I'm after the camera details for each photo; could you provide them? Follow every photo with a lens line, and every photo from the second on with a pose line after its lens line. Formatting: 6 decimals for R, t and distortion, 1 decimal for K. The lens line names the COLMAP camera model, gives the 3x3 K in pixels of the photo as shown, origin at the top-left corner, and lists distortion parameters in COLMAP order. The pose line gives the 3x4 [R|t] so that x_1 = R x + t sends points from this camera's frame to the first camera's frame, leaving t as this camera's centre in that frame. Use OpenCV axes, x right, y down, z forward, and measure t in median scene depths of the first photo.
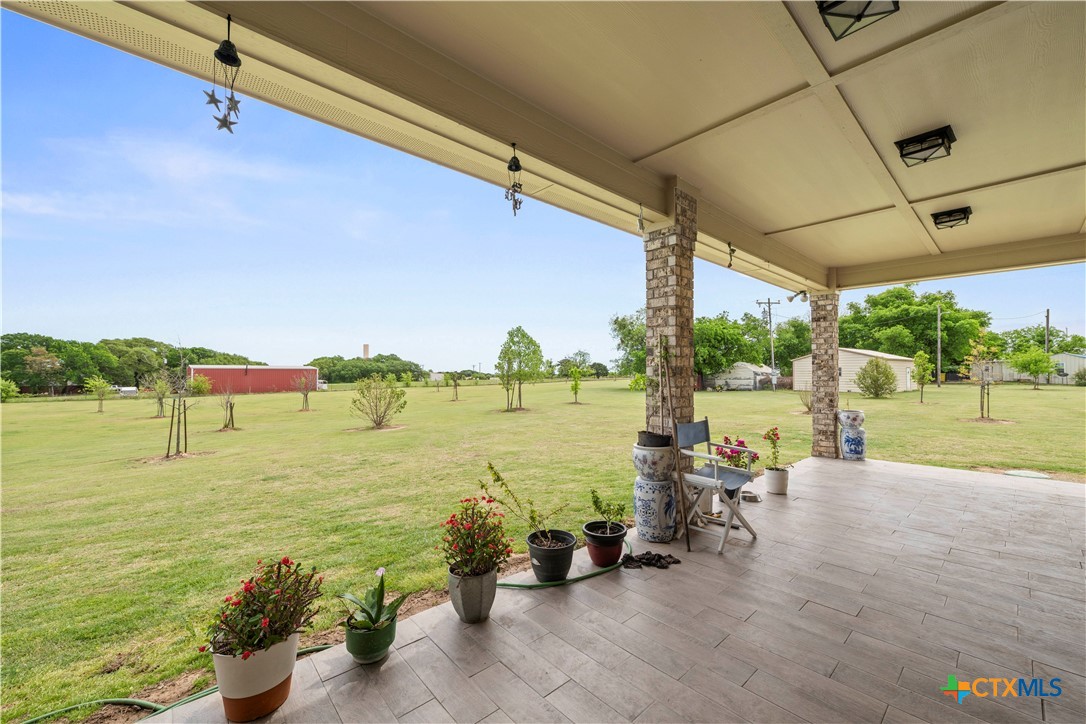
lens RADIAL K [[432.5, 0, 542.3], [0, 432.5, 365.9], [0, 0, 1]] dist [0.002235, -0.000543]
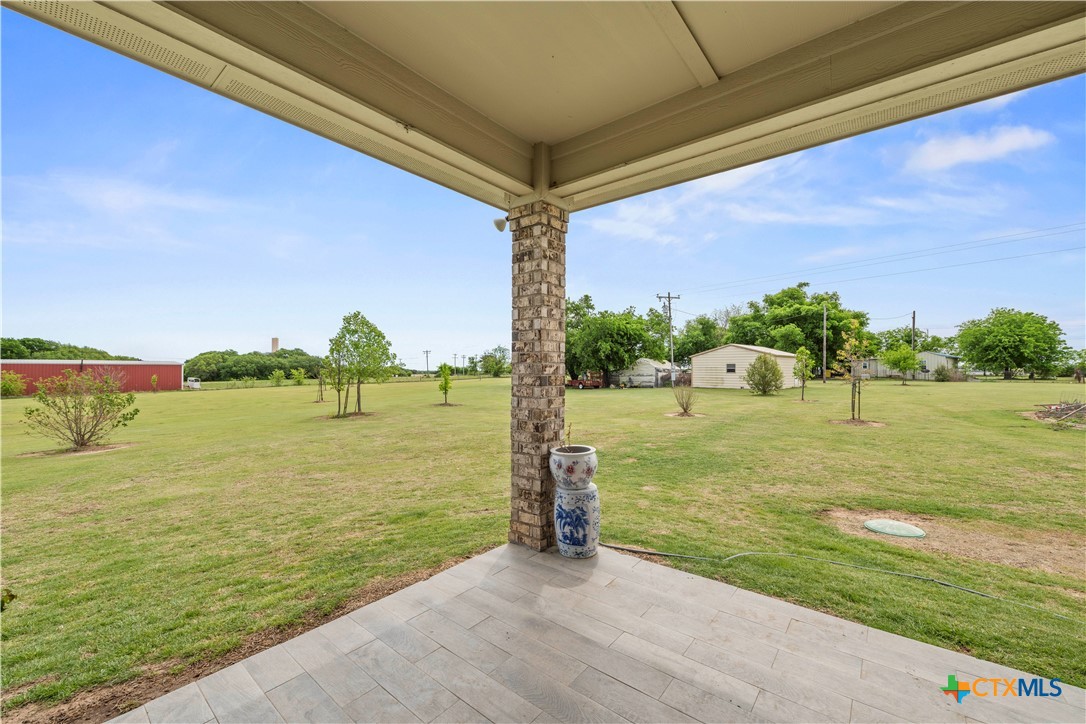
lens RADIAL K [[432.5, 0, 543.1], [0, 432.5, 365.6], [0, 0, 1]] dist [0.002235, -0.000543]
pose [[0.987886, 0.001533, 0.155175, 0.087342], [-0.002712, 0.999969, 0.007391, 0.001349], [-0.155159, -0.007722, 0.987859, 0.077713]]
